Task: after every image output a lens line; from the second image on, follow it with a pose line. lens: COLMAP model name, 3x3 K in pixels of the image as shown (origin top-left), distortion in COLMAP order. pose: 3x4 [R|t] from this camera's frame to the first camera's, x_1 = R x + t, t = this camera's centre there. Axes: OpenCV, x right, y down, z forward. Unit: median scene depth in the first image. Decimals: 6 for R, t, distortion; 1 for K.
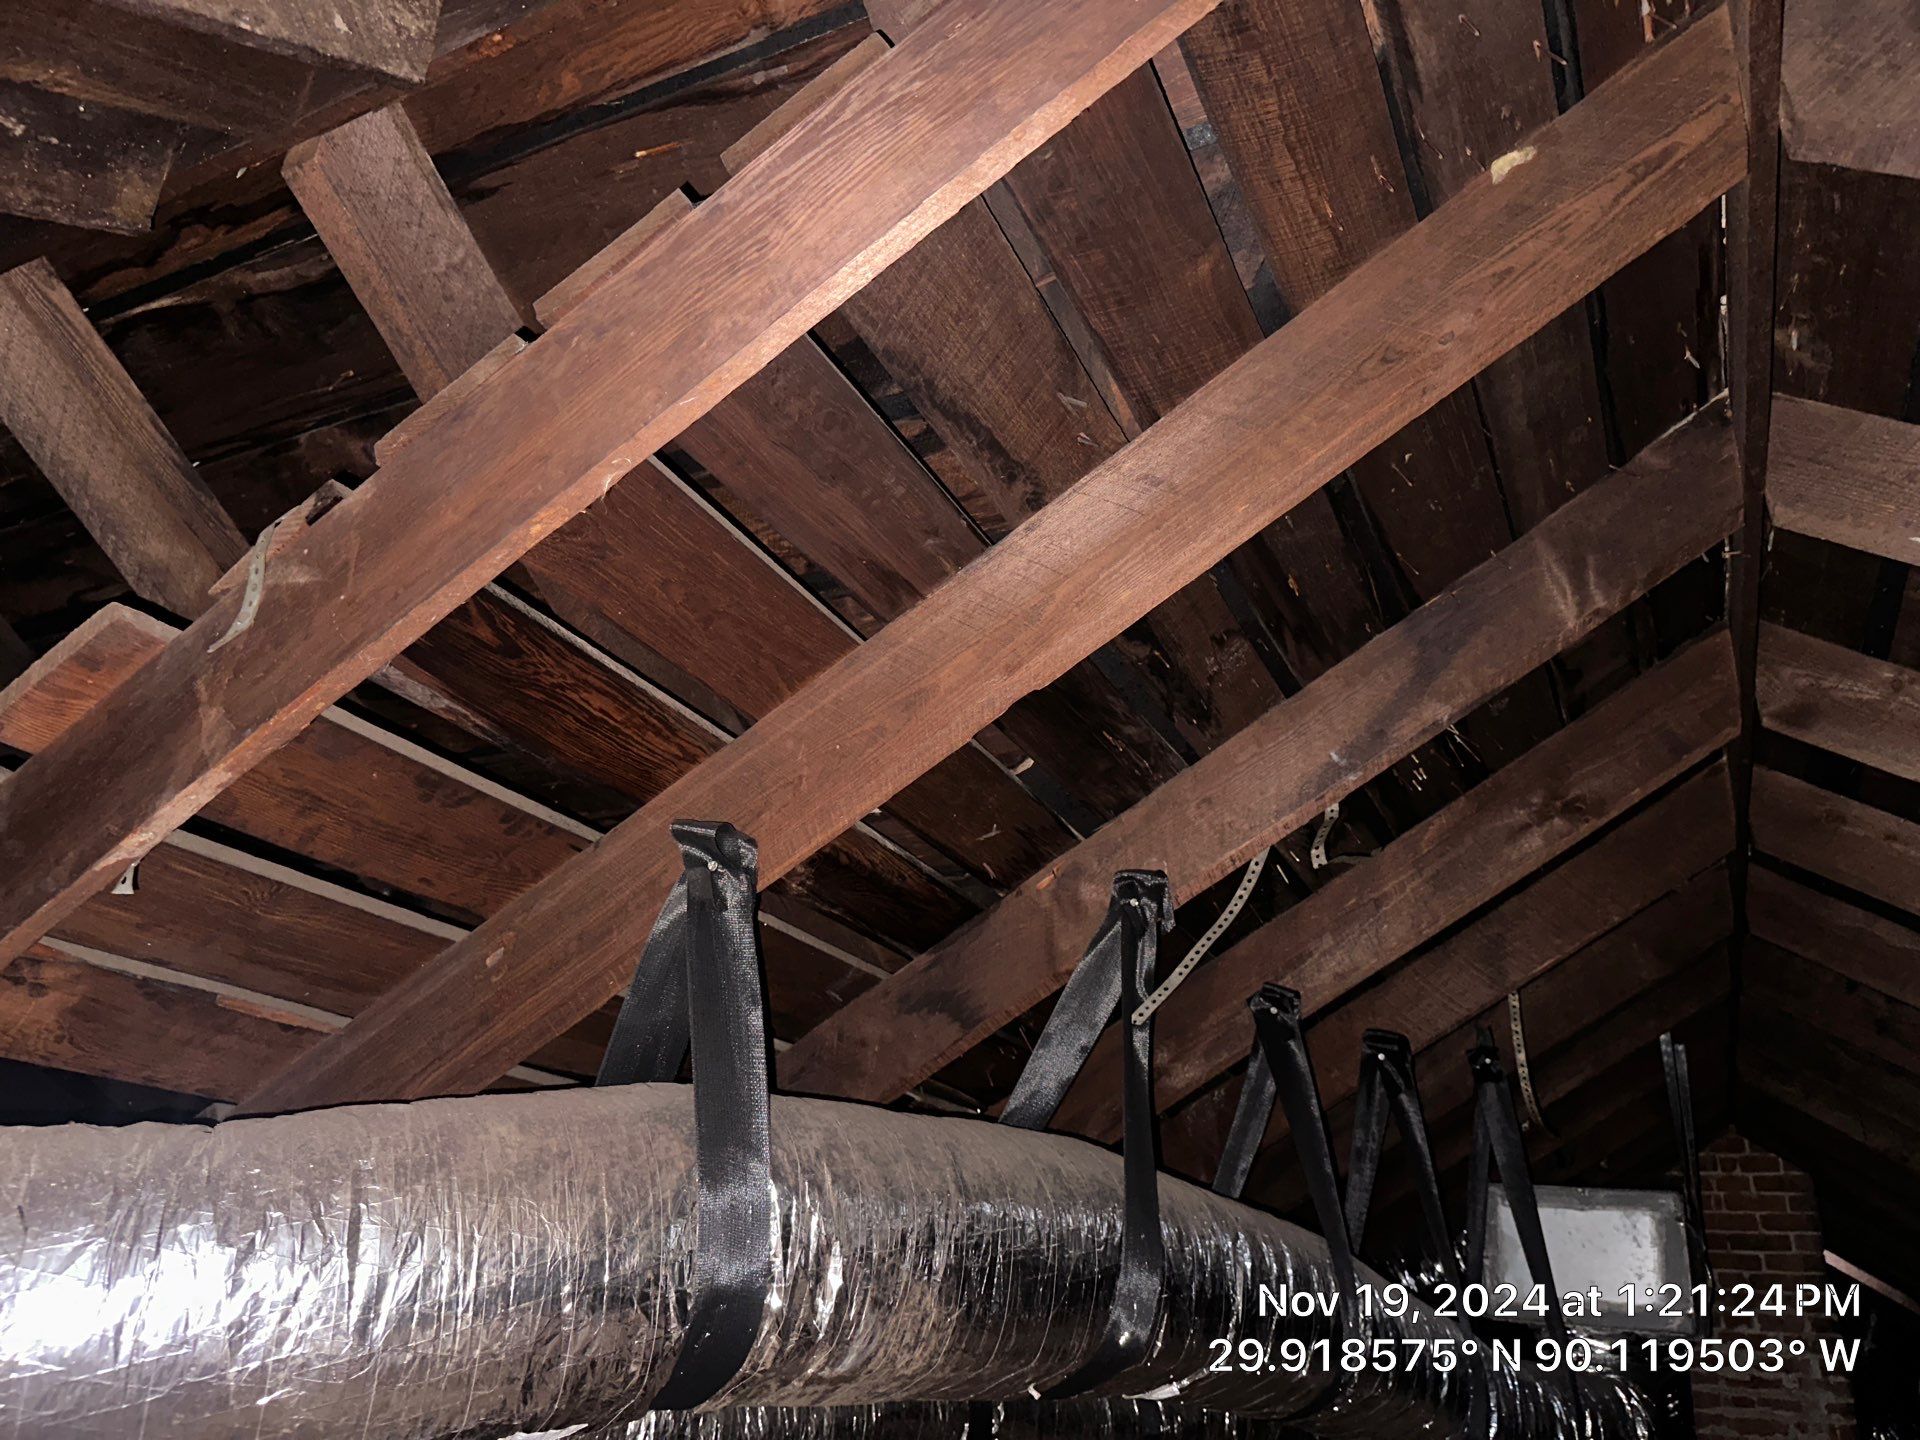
lens RADIAL K [[1354.8, 0, 960.0], [0, 1354.8, 720.0], [0, 0, 1]] dist [-0.002577, -0.034478]
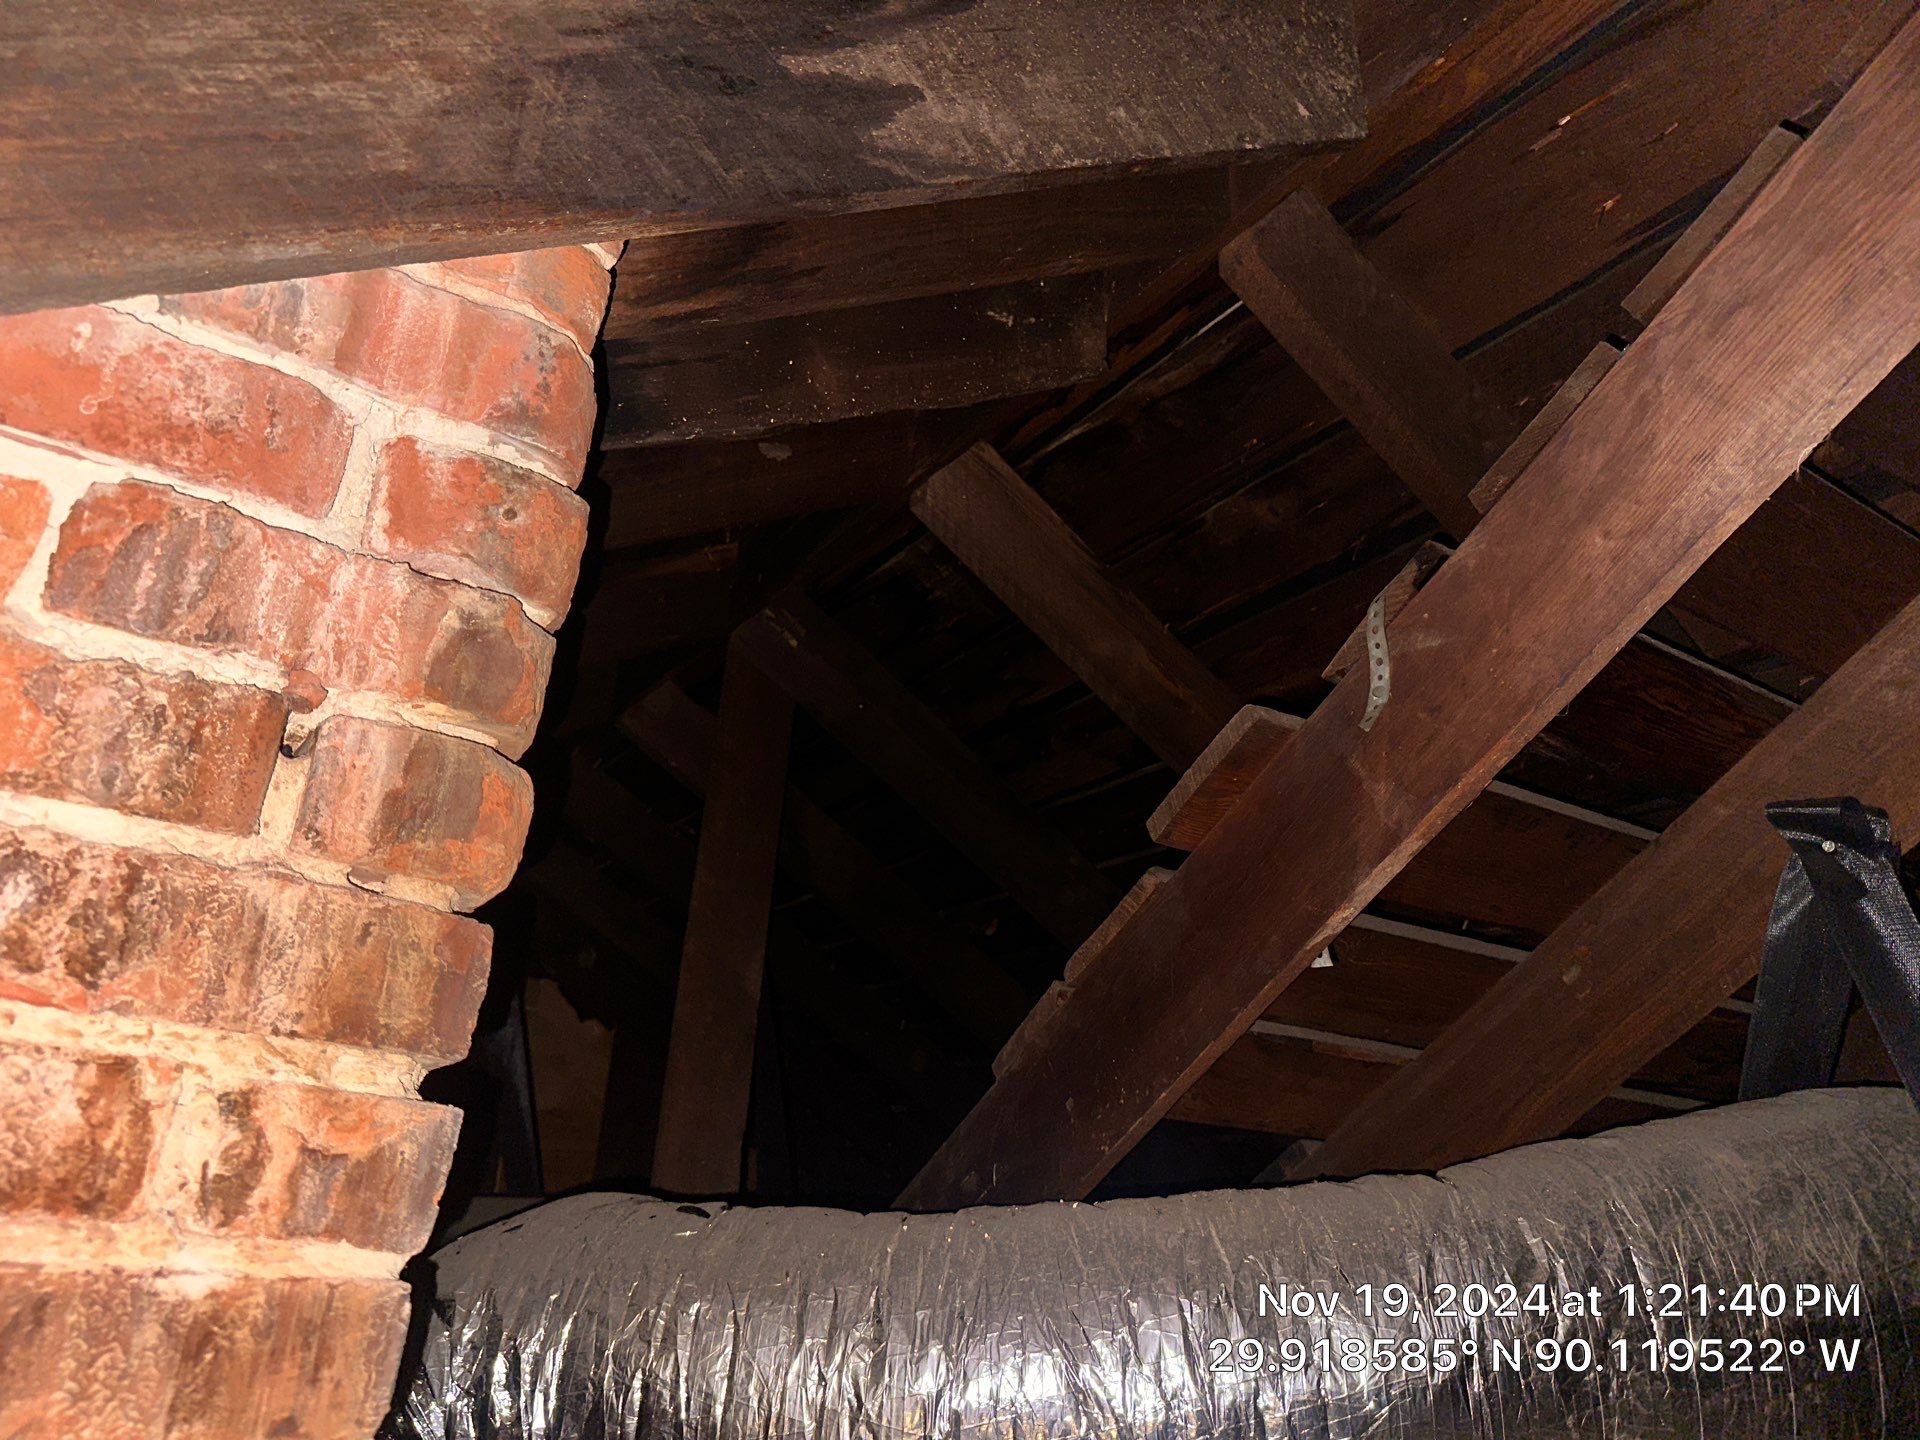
lens RADIAL K [[1345.3, 0, 960.0], [0, 1345.3, 720.0], [0, 0, 1]] dist [0.005019, -0.000897]
pose [[0.843782, -0.208928, -0.494349, -0.146785], [0.212738, 0.975864, -0.049320, -0.036038], [0.492721, -0.063552, 0.867864, -0.032113]]
